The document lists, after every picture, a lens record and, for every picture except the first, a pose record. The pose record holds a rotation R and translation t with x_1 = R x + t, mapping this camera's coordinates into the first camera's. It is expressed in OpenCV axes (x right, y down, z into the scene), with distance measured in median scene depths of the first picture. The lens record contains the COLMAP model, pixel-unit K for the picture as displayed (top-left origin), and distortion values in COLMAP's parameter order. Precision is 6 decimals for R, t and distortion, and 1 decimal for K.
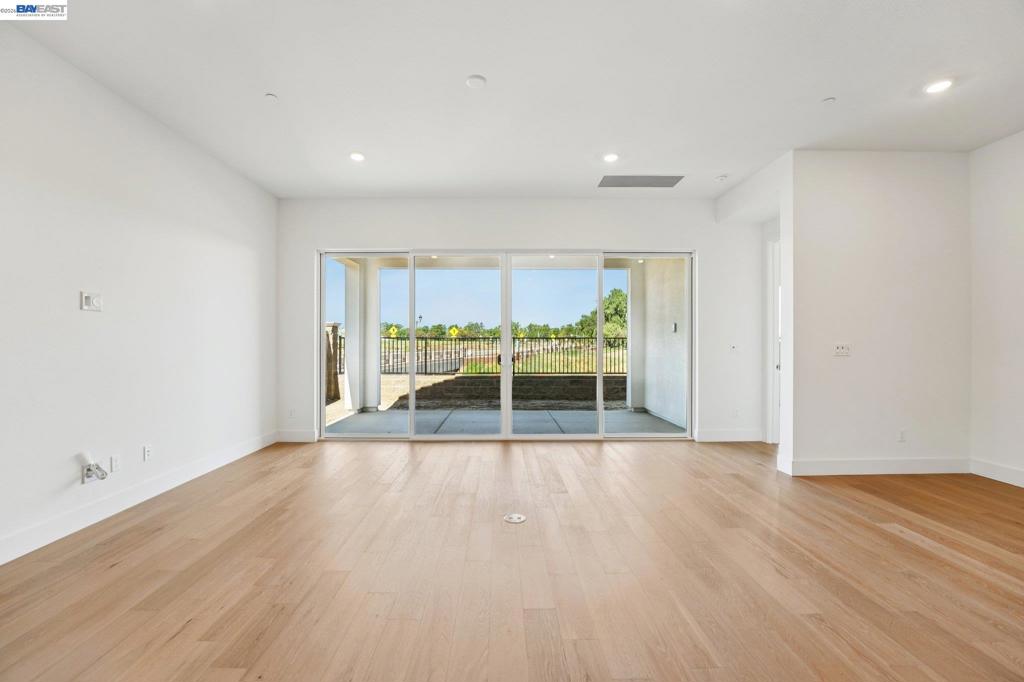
lens RADIAL K [[417.1, 0, 502.5], [0, 417.1, 345.2], [0, 0, 1]] dist [-0.028221, 0.002971]
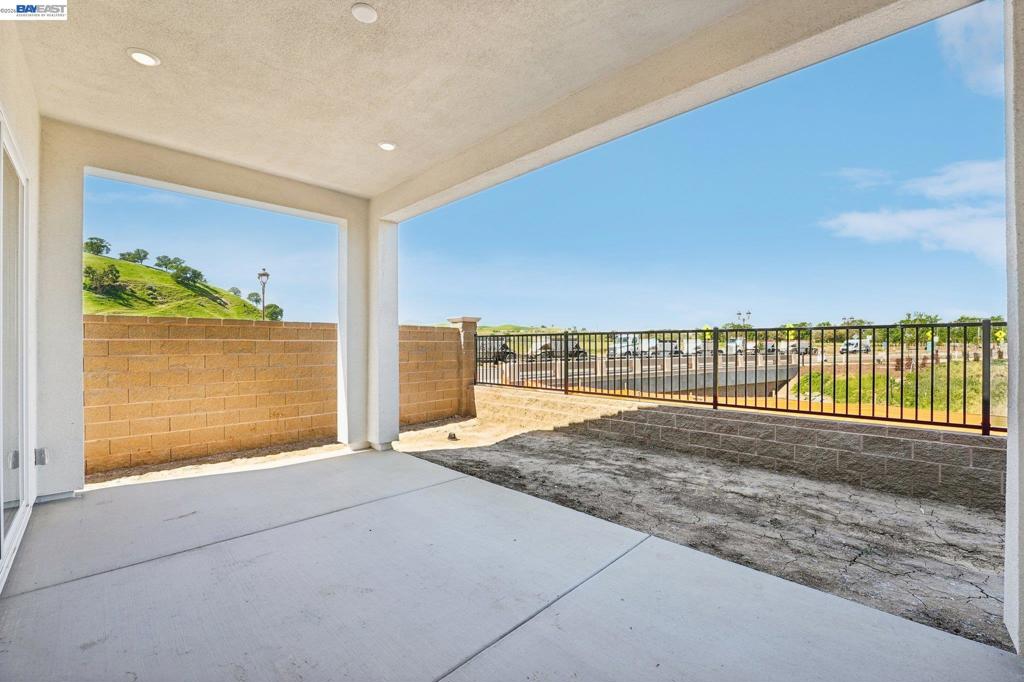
lens RADIAL K [[417.1, 0, 508.5], [0, 417.1, 343.6], [0, 0, 1]] dist [-0.028221, 0.002971]
pose [[0.709542, -0.004073, -0.704651, 0.160811], [-0.002940, 0.999957, -0.008741, 0.002020], [0.704657, 0.008274, 0.709500, 0.412054]]
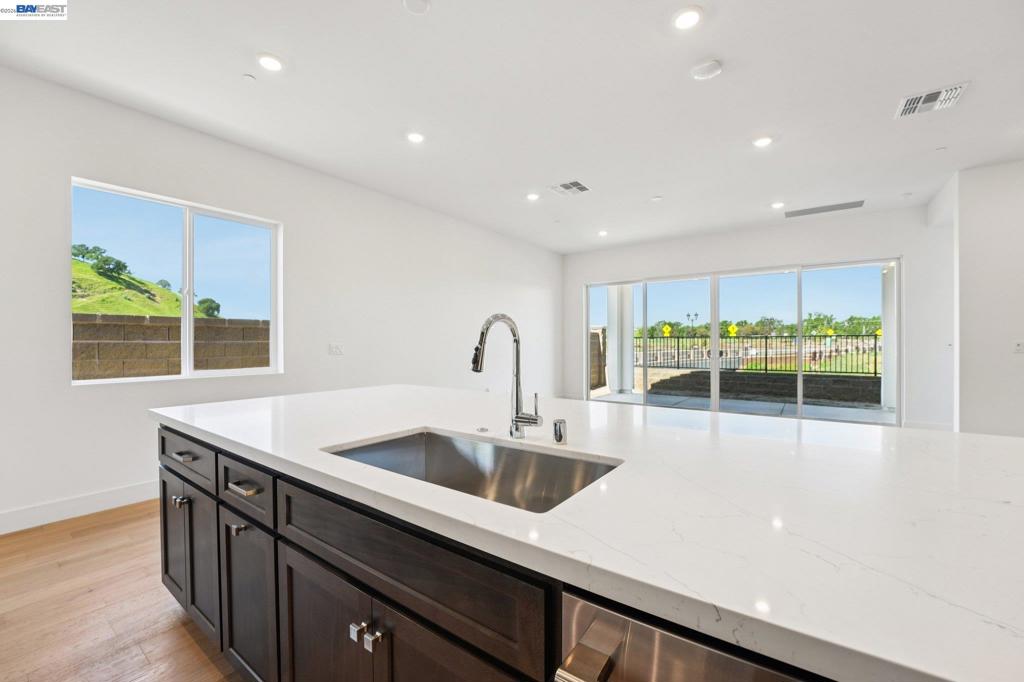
lens RADIAL K [[417.1, 0, 507.6], [0, 417.1, 340.8], [0, 0, 1]] dist [-0.028221, 0.002971]
pose [[0.804385, -0.004106, -0.594095, 0.099508], [0.000055, 0.999977, -0.006836, 0.000972], [0.594109, 0.005466, 0.804366, -0.175438]]
